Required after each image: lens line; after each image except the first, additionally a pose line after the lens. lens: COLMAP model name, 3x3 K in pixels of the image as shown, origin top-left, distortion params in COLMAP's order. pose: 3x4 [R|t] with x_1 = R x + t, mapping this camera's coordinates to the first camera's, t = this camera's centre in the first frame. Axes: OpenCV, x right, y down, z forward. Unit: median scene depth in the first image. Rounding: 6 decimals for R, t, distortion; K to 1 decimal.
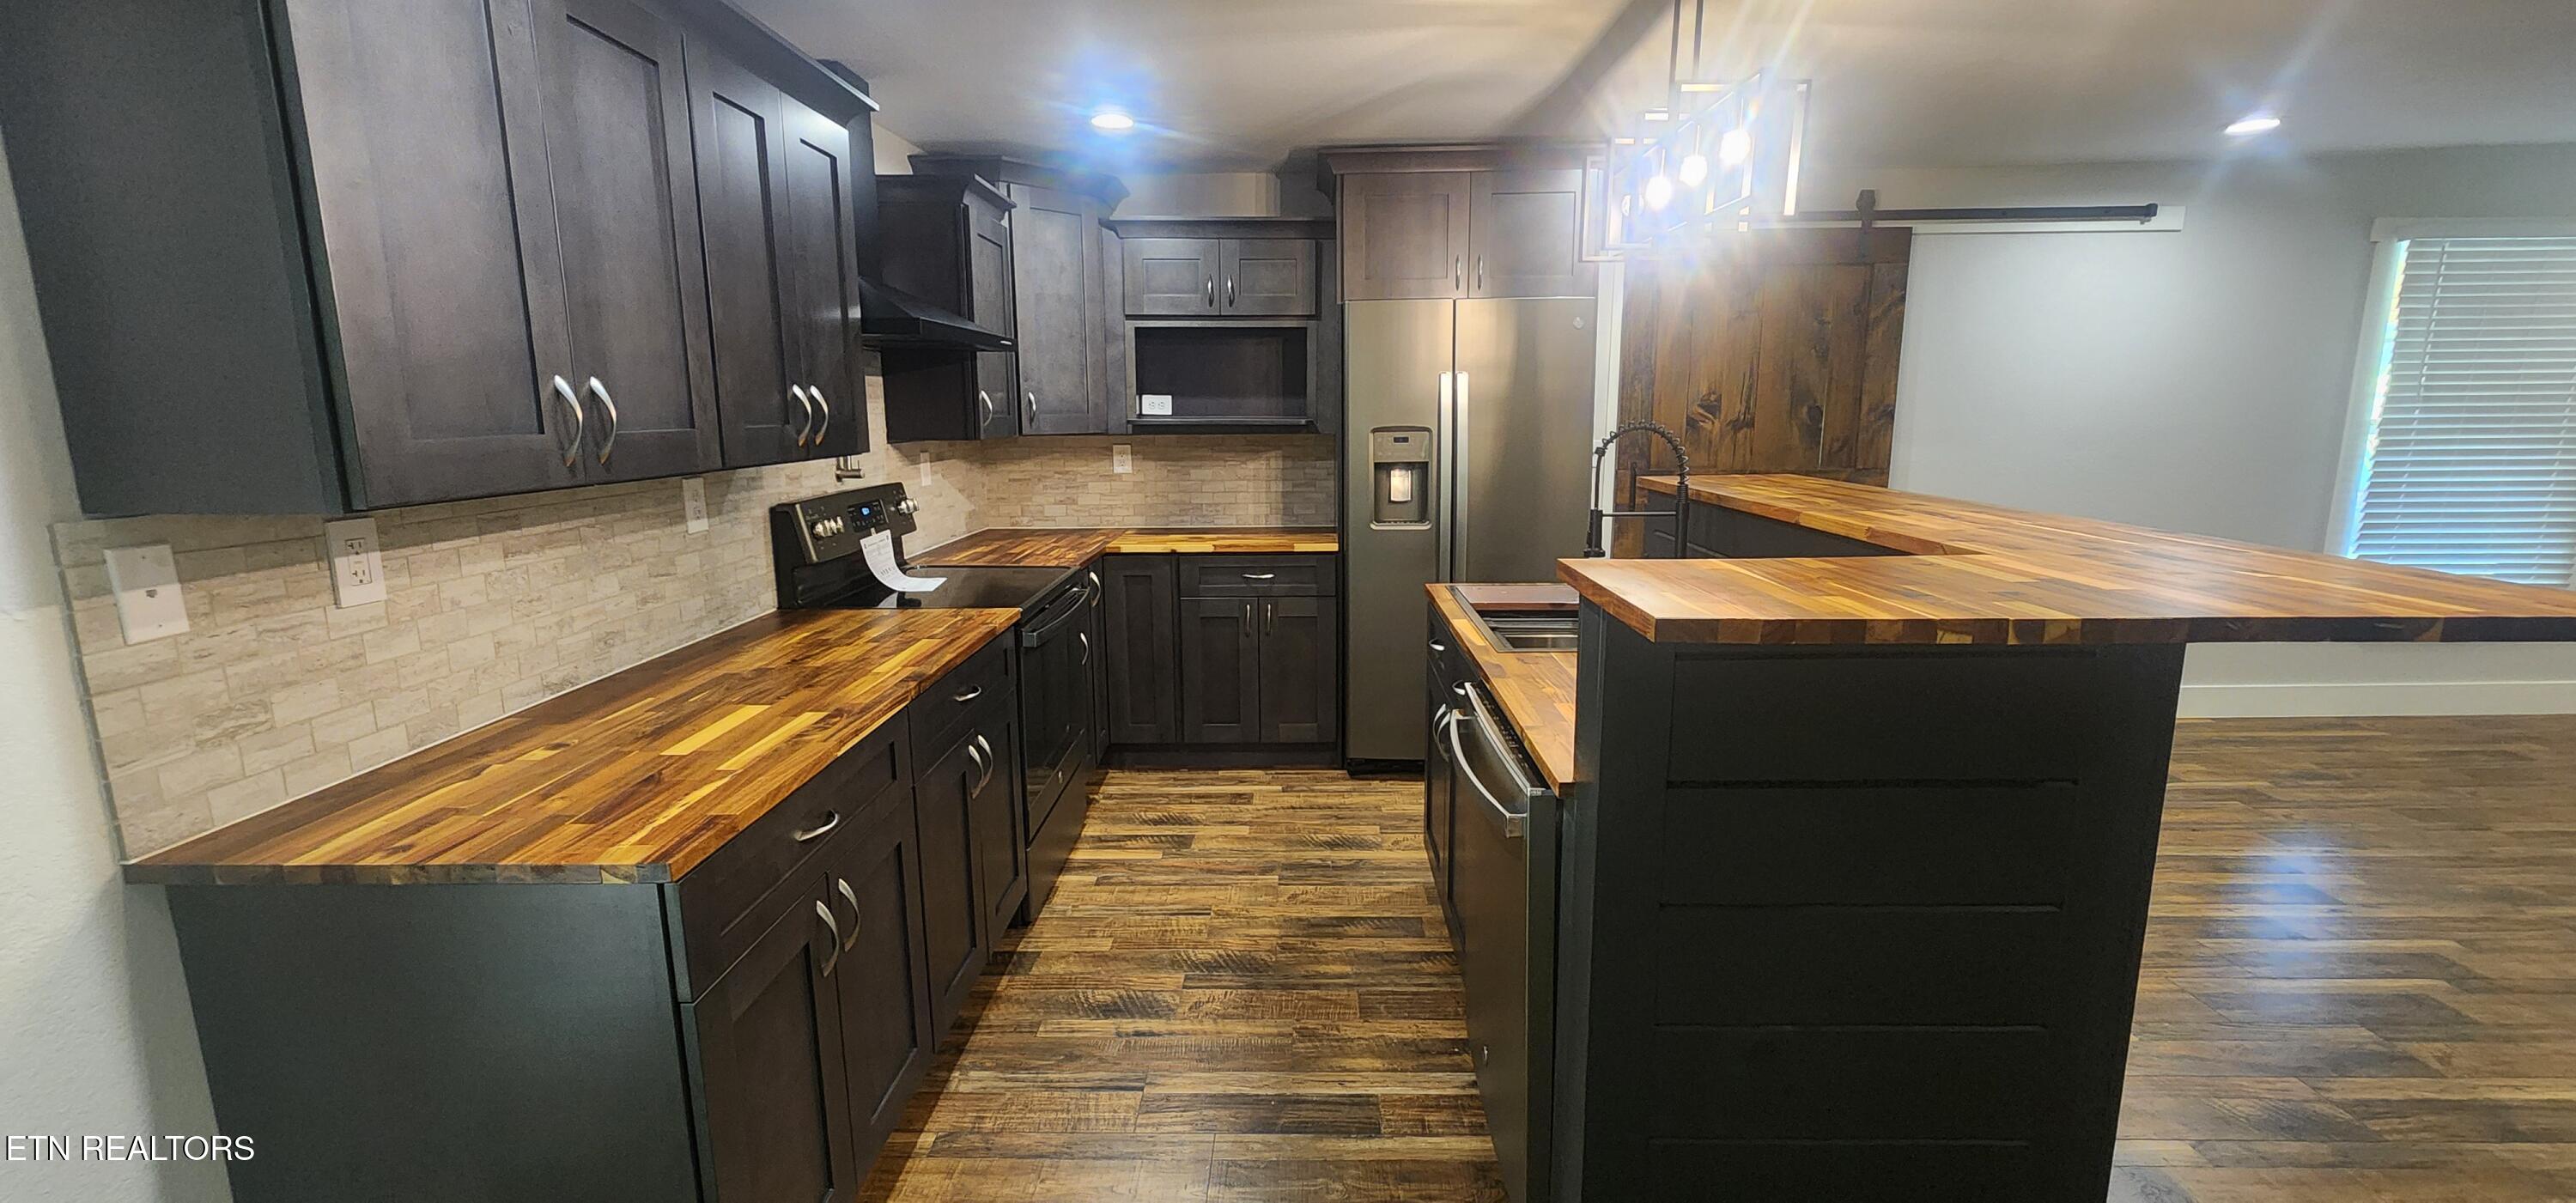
lens RADIAL K [[1054.8, 0, 1280.6], [0, 1054.8, 600.9], [0, 0, 1]] dist [0.000398, 0.000473]
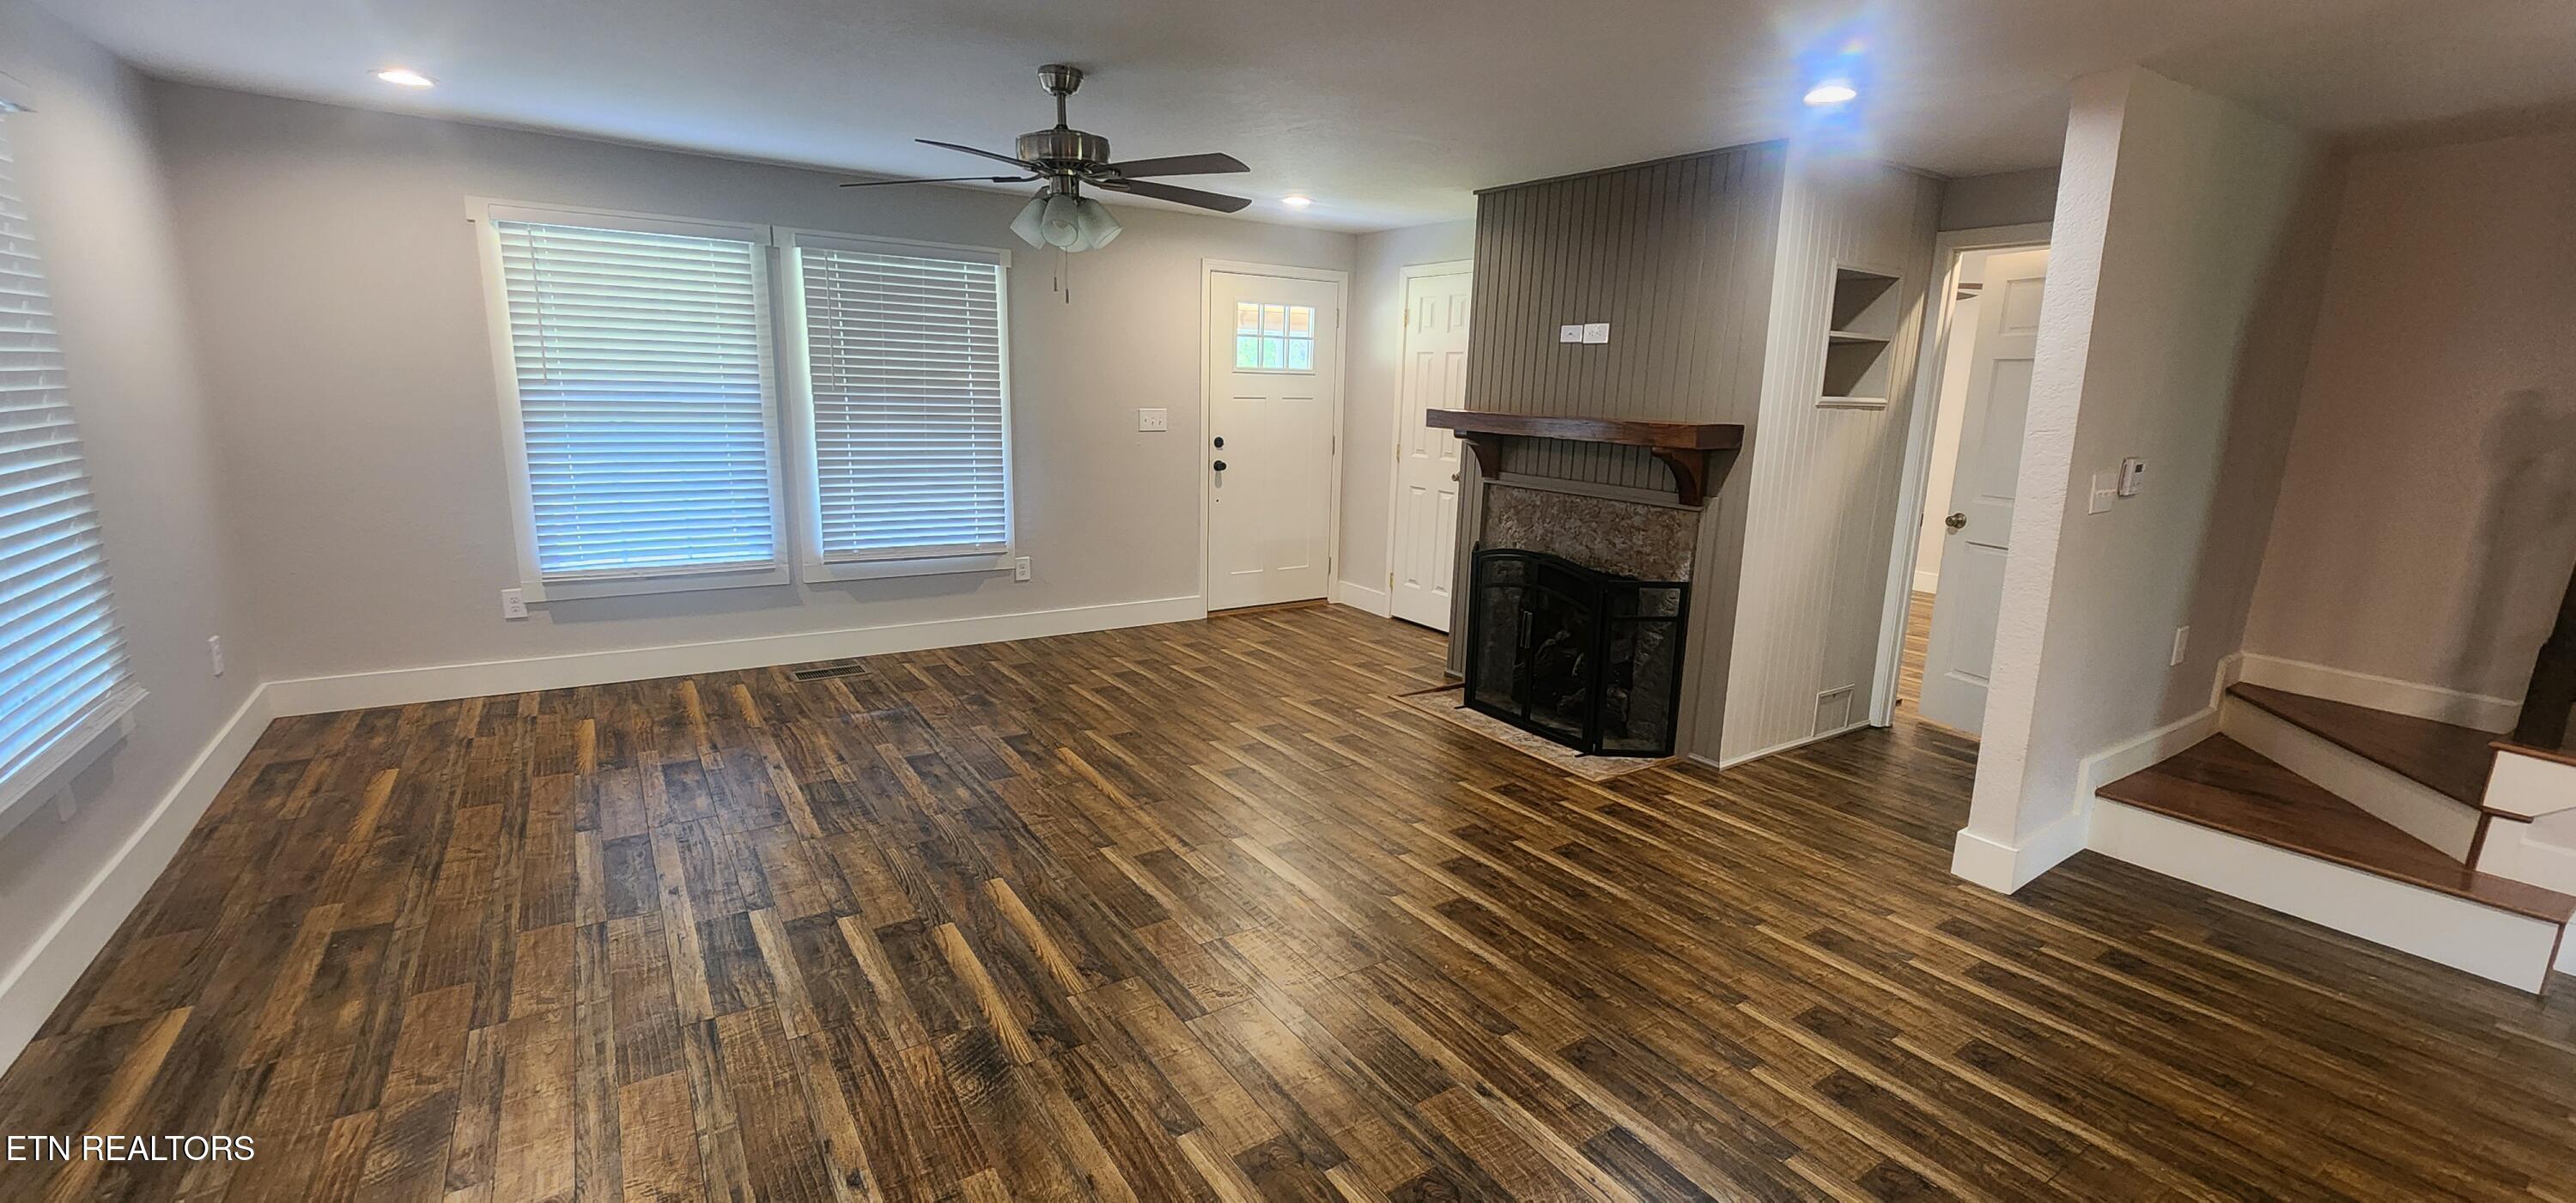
lens RADIAL K [[1054.8, 0, 1280.6], [0, 1054.8, 600.9], [0, 0, 1]] dist [0.000398, 0.000473]
pose [[-0.566382, -0.175397, 0.805262, 0.391294], [0.131244, 0.945425, 0.298238, -0.184664], [-0.813625, 0.274603, -0.512452, 0.895951]]
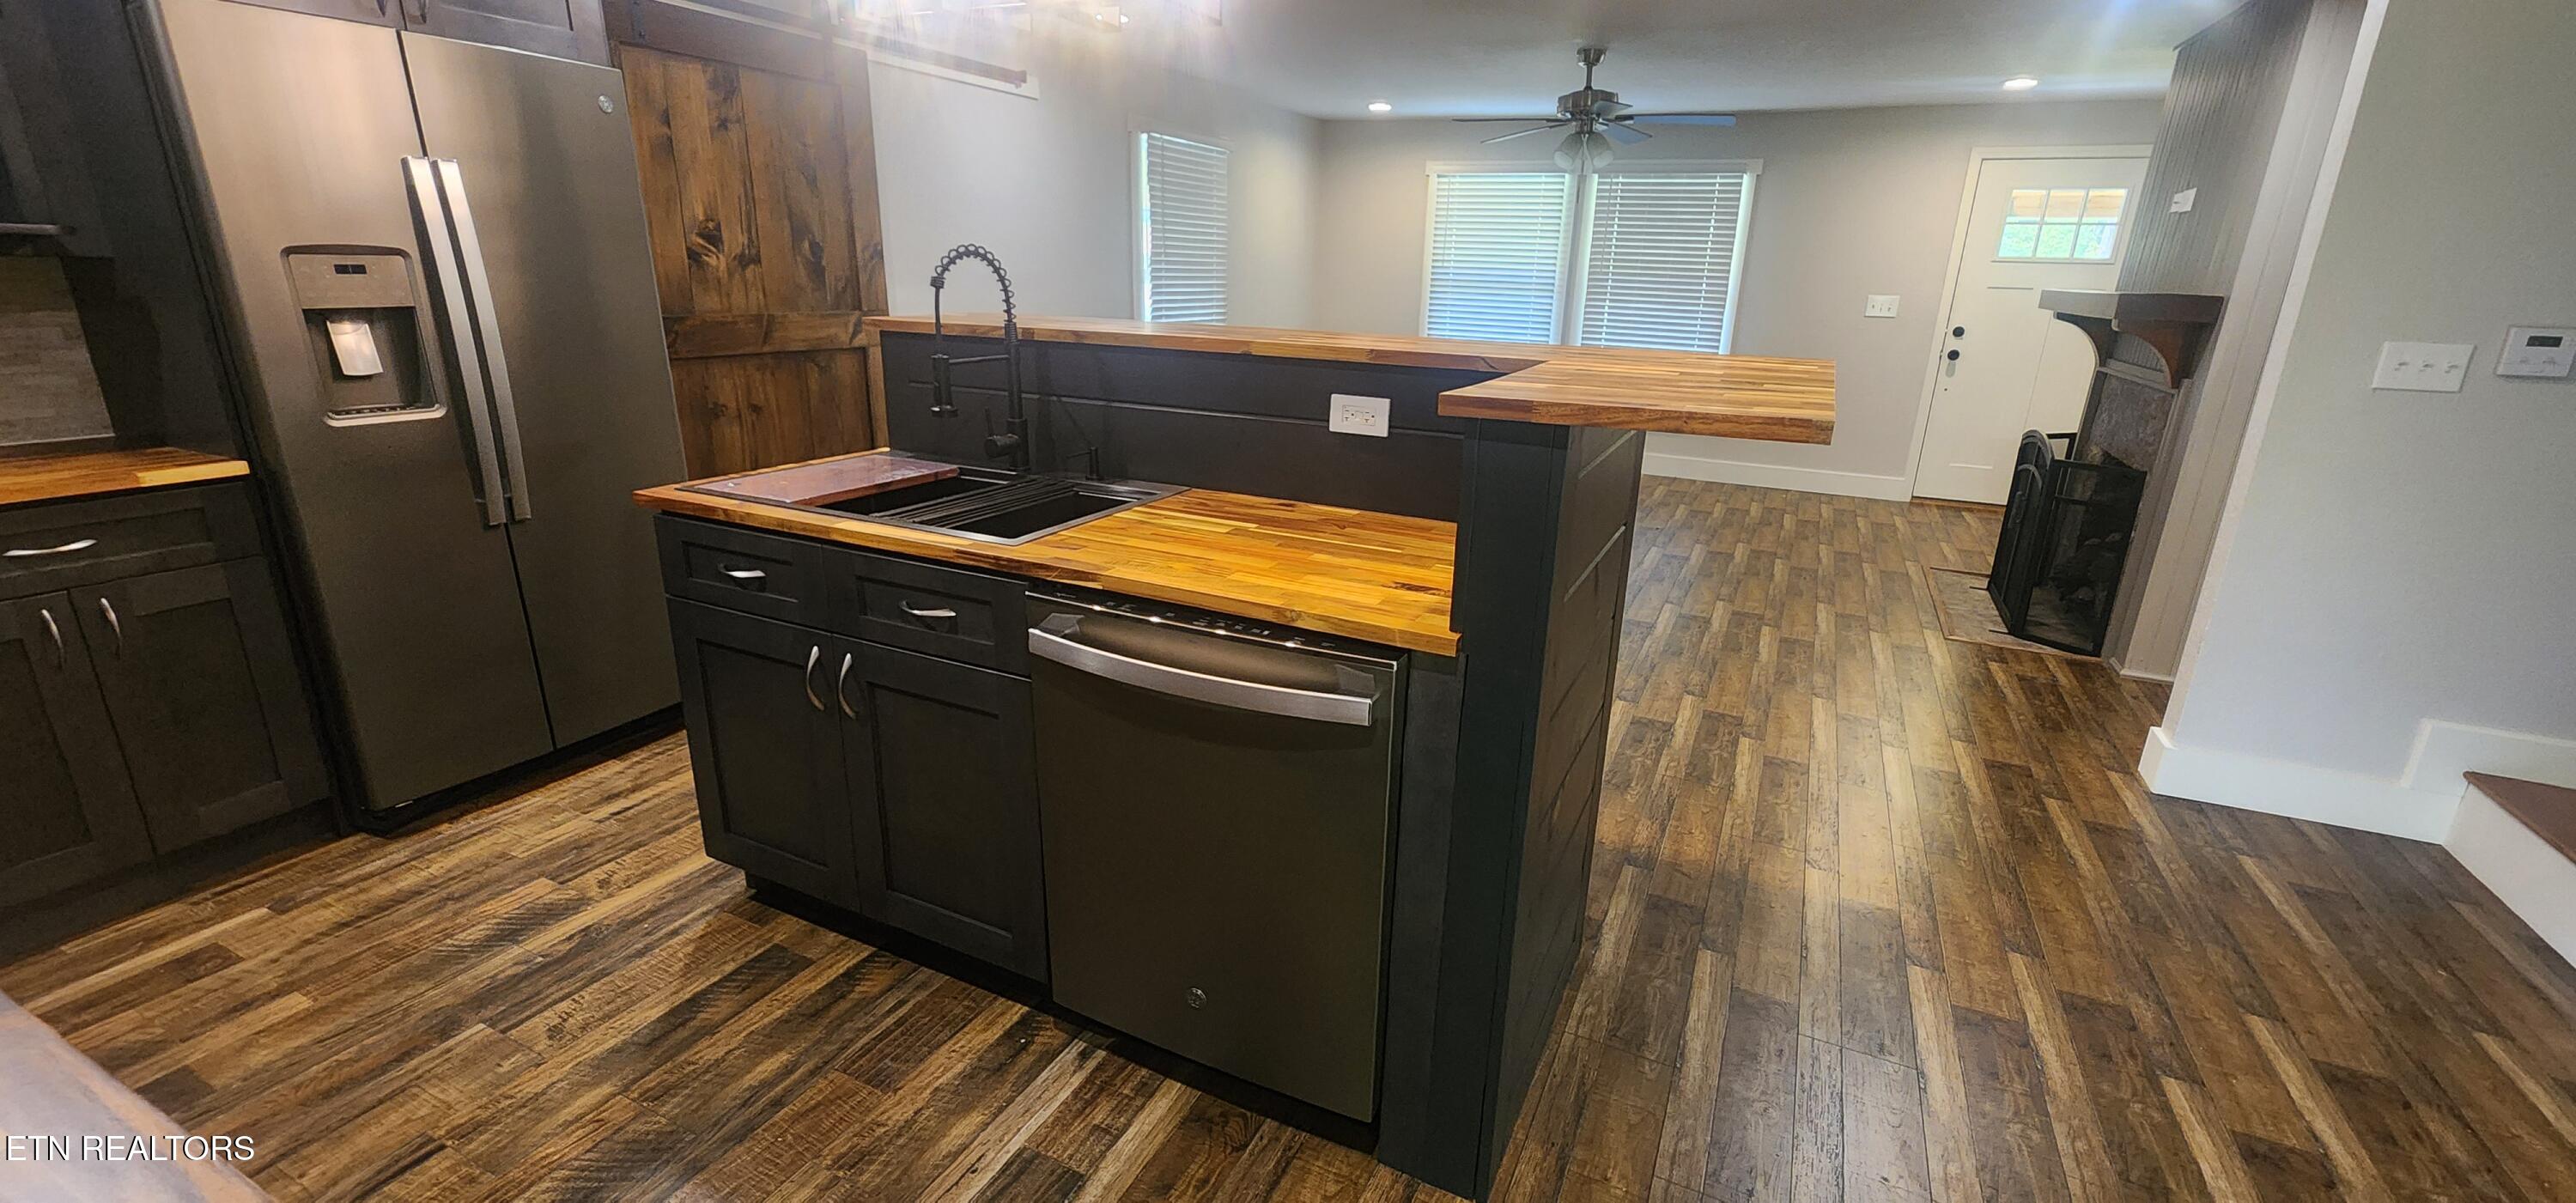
lens RADIAL K [[1054.8, 0, 1280.6], [0, 1054.8, 600.9], [0, 0, 1]] dist [0.000398, 0.000473]
pose [[0.423599, -0.253847, 0.869555, -0.231335], [0.134014, 0.966931, 0.216989, -0.032445], [-0.895882, 0.024616, 0.443610, 0.283204]]
